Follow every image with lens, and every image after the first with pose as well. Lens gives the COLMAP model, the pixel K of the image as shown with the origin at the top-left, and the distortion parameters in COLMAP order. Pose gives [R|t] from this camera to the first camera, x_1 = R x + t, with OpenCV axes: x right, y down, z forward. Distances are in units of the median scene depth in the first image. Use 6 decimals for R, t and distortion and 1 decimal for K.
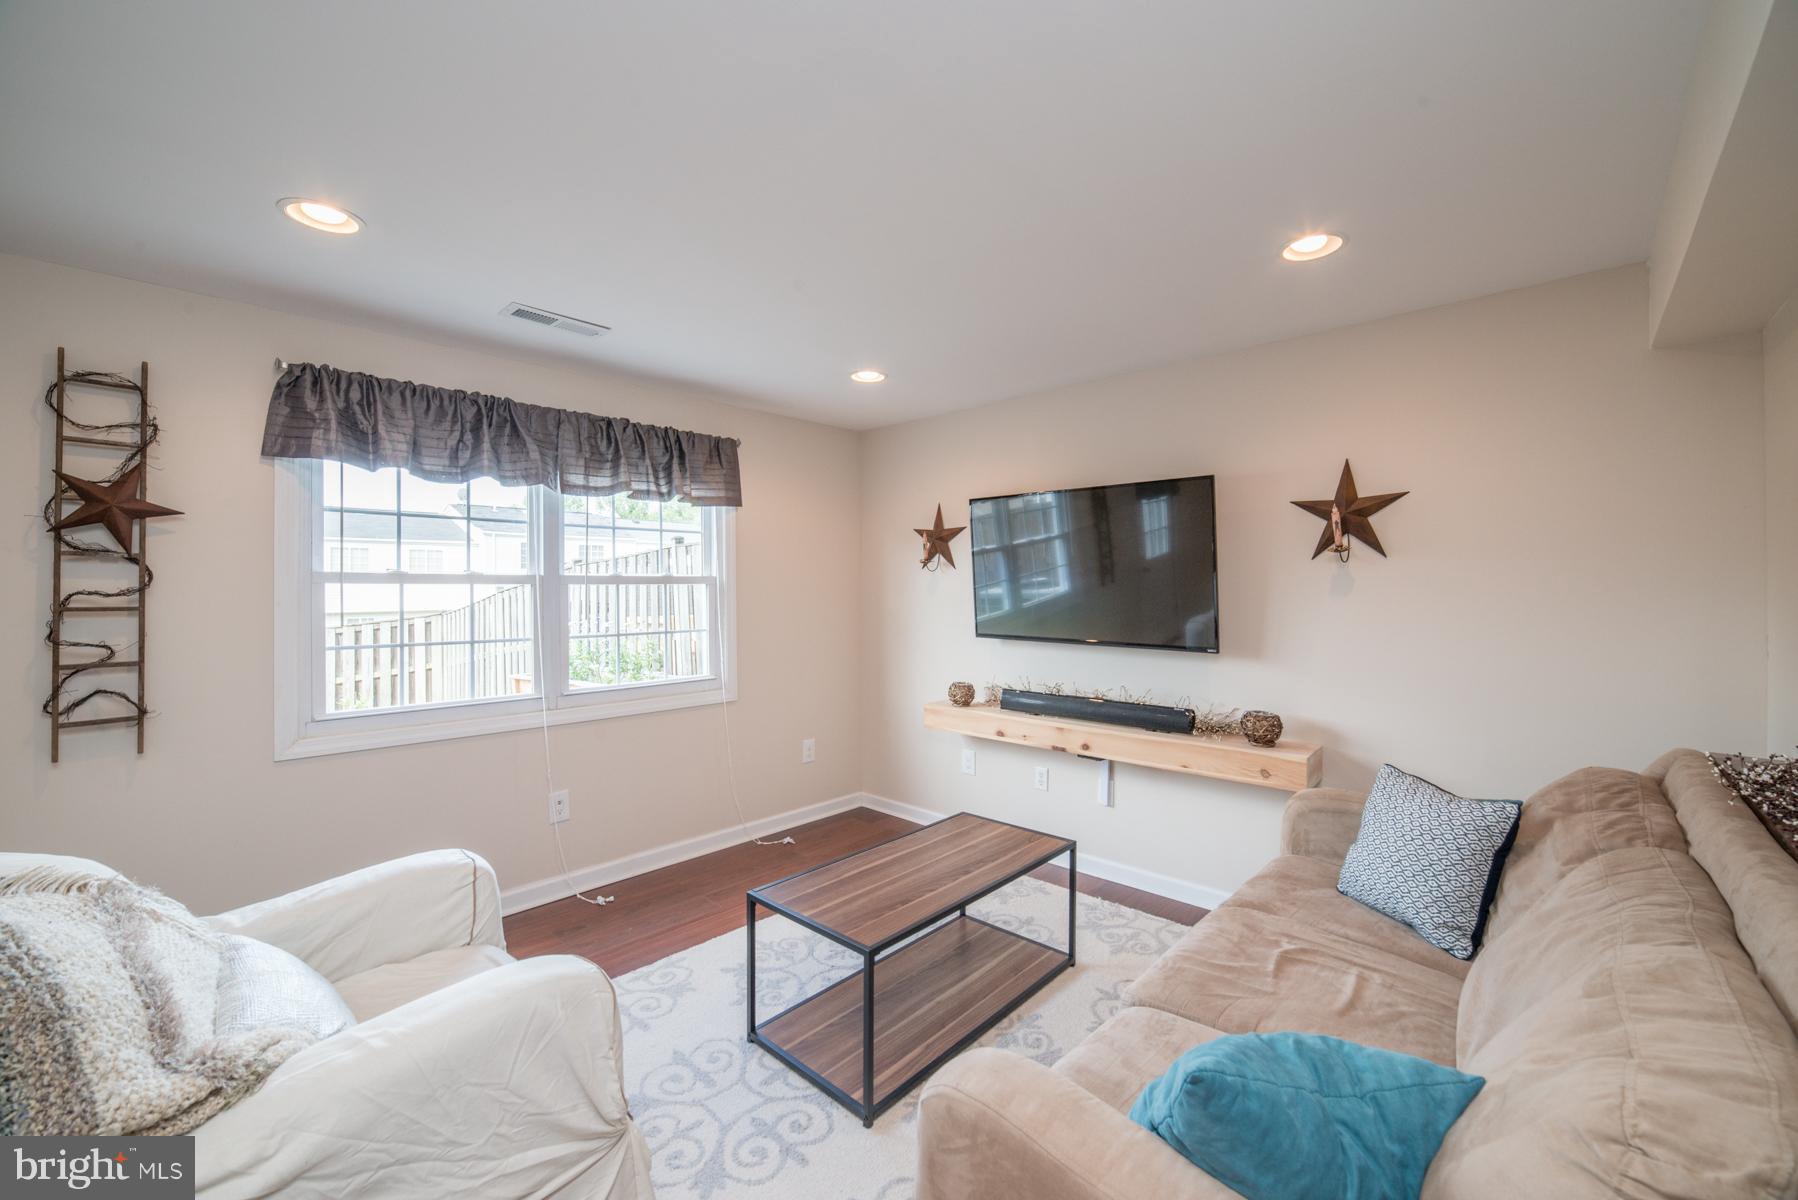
lens RADIAL K [[712.4, 0, 899.5], [0, 712.4, 586.4], [0, 0, 1]] dist [-0.031649, 0.010519]
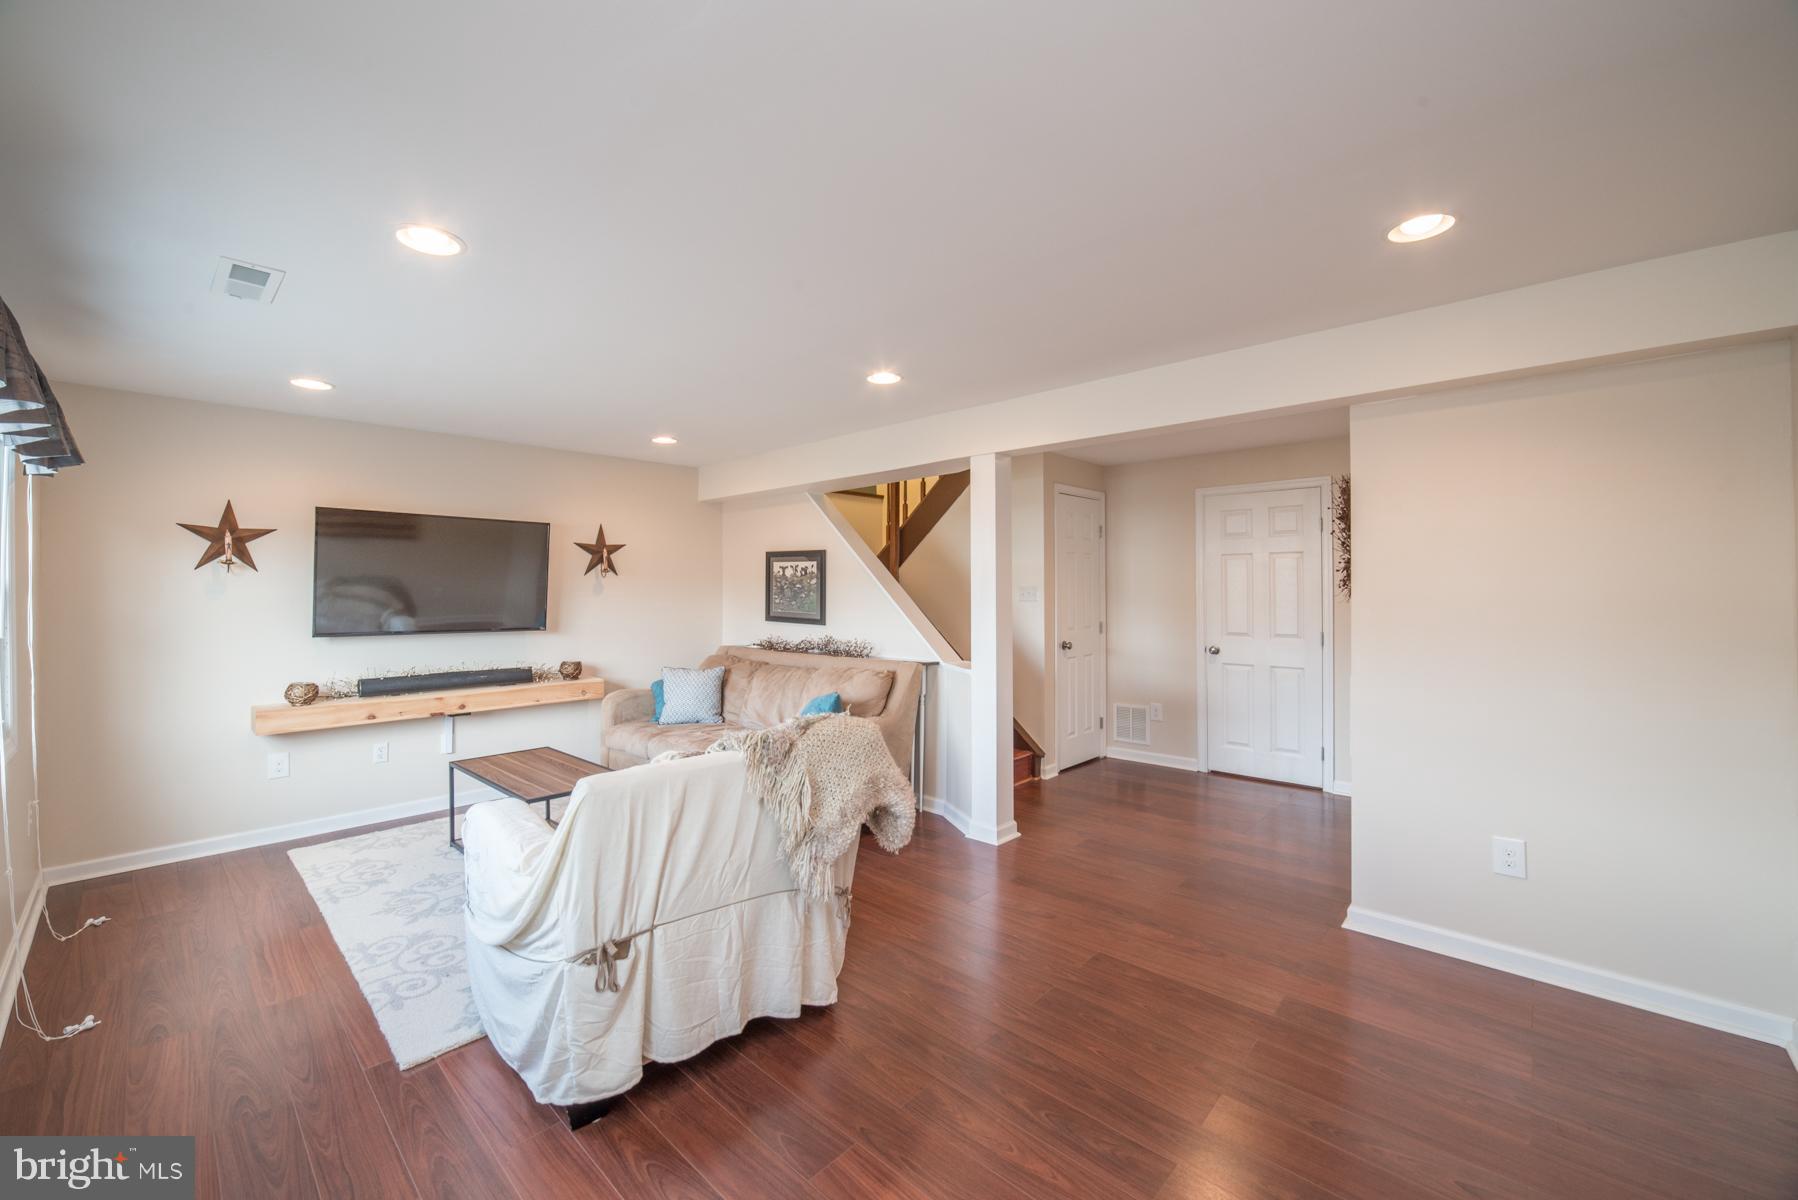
lens RADIAL K [[712.4, 0, 899.5], [0, 712.4, 586.4], [0, 0, 1]] dist [-0.031649, 0.010519]
pose [[-0.011035, 0.007618, 0.999910, -1.380267], [0.001677, 0.999970, -0.007600, 0.006513], [-0.999938, 0.001593, -0.011048, 0.213873]]
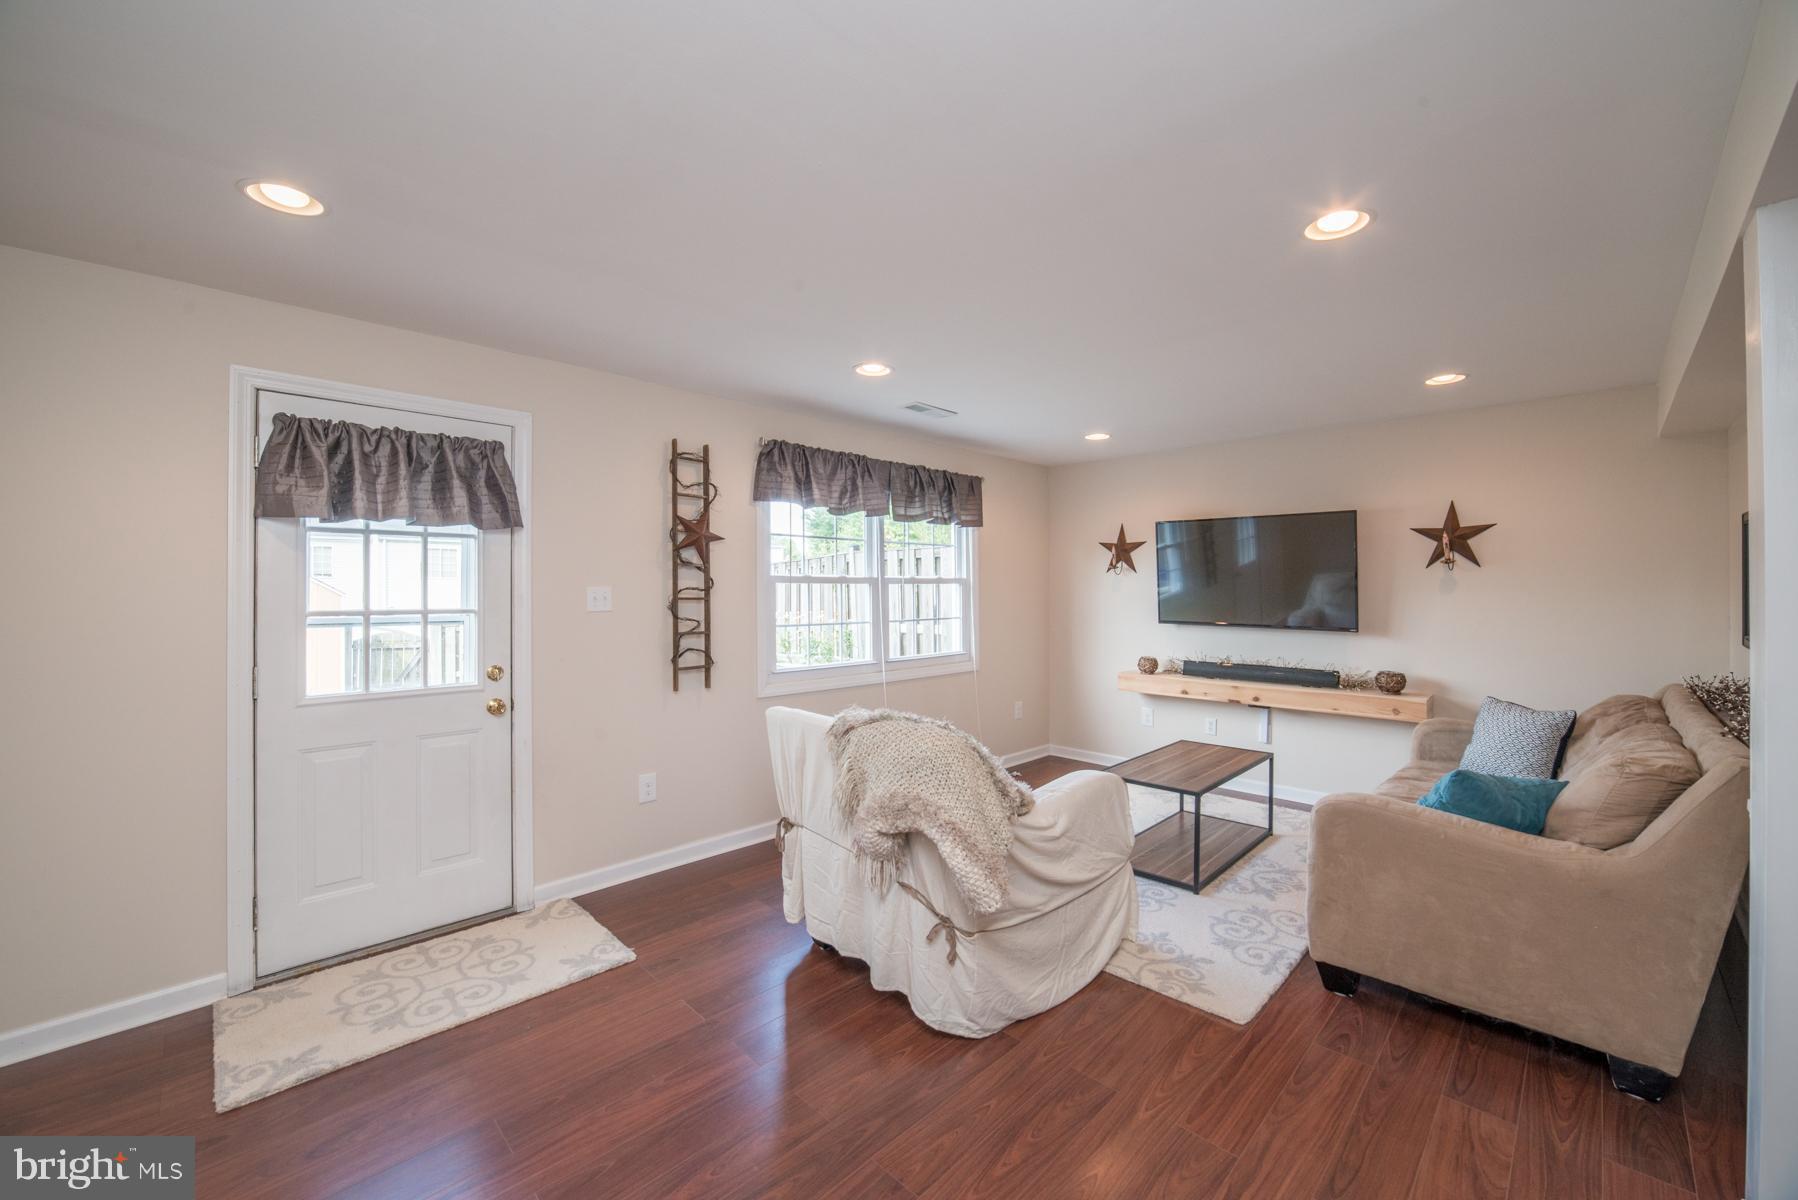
lens RADIAL K [[712.4, 0, 899.5], [0, 712.4, 586.4], [0, 0, 1]] dist [-0.031649, 0.010519]
pose [[0.999568, 0.002320, -0.029305, -0.511187], [-0.002330, 0.999997, -0.000283, 0.003480], [0.029305, 0.000351, 0.999570, -0.539416]]
